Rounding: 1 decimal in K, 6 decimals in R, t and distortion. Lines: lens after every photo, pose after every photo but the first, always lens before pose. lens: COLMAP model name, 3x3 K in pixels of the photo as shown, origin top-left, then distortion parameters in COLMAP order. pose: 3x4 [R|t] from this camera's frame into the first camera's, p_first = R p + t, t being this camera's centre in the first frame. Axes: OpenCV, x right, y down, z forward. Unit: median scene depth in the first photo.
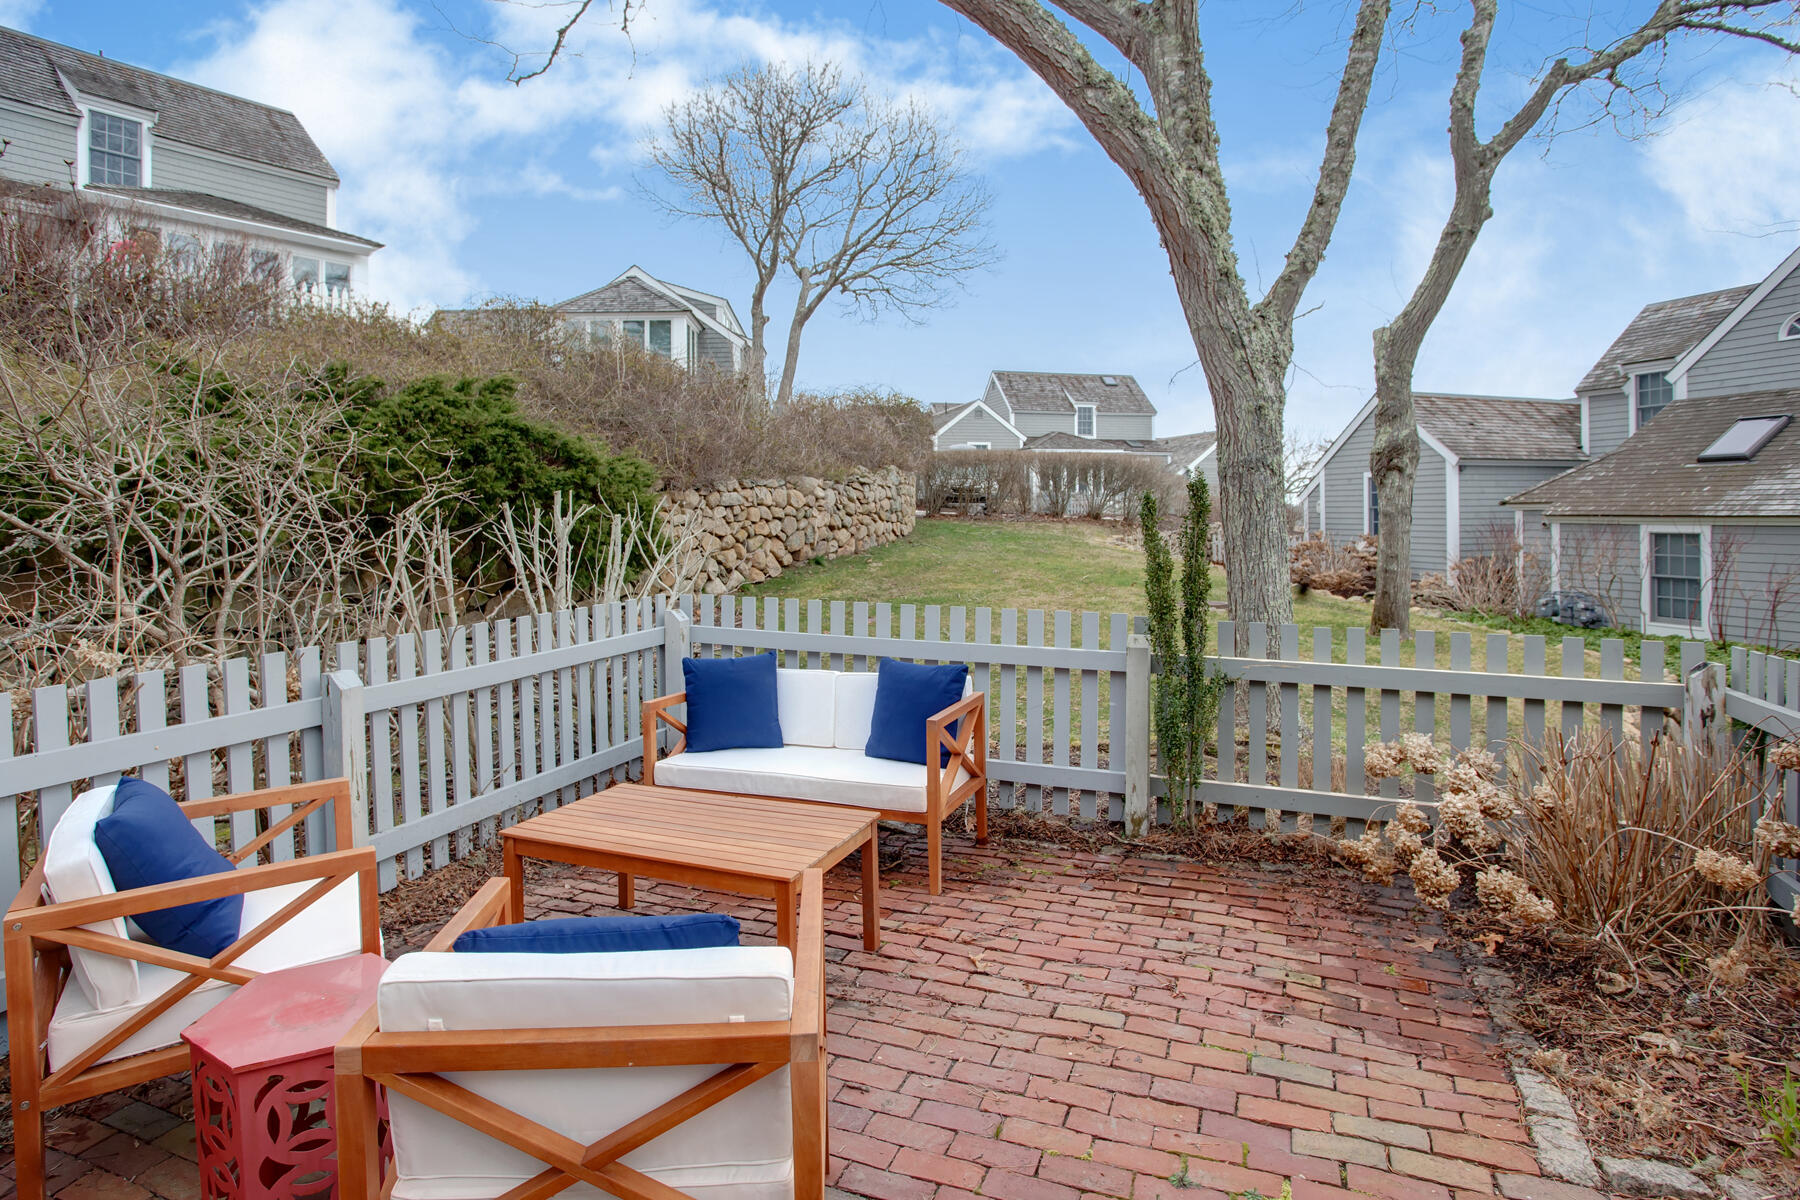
lens RADIAL K [[966.8, 0, 918.4], [0, 966.8, 555.3], [0, 0, 1]] dist [-0.049468, 0.008297]
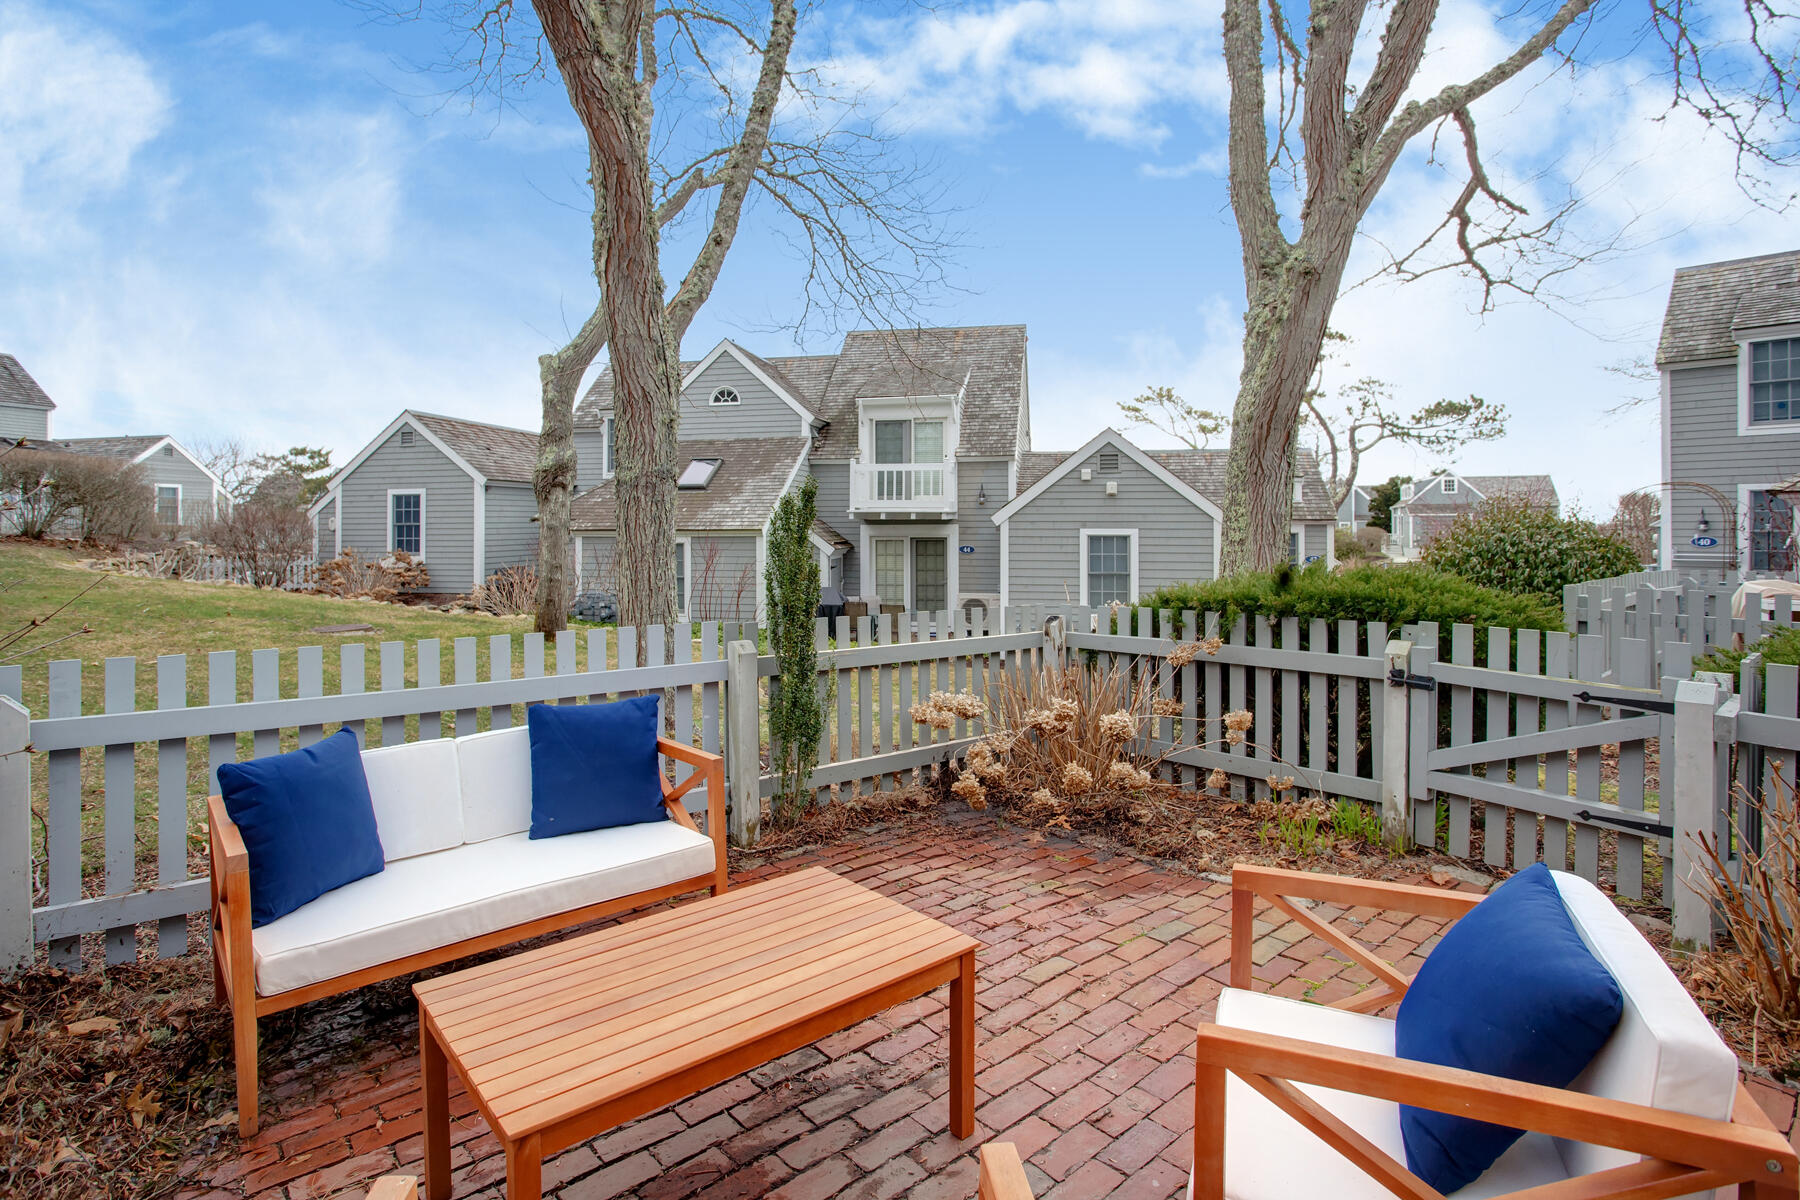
lens RADIAL K [[915.6, 0, 888.7], [0, 915.6, 533.8], [0, 0, 1]] dist [-0.040629, 0.001900]
pose [[0.485205, -0.002586, 0.874397, -0.183044], [0.040379, 0.998995, -0.019452, -0.000563], [-0.873468, 0.044745, 0.484822, 0.143131]]
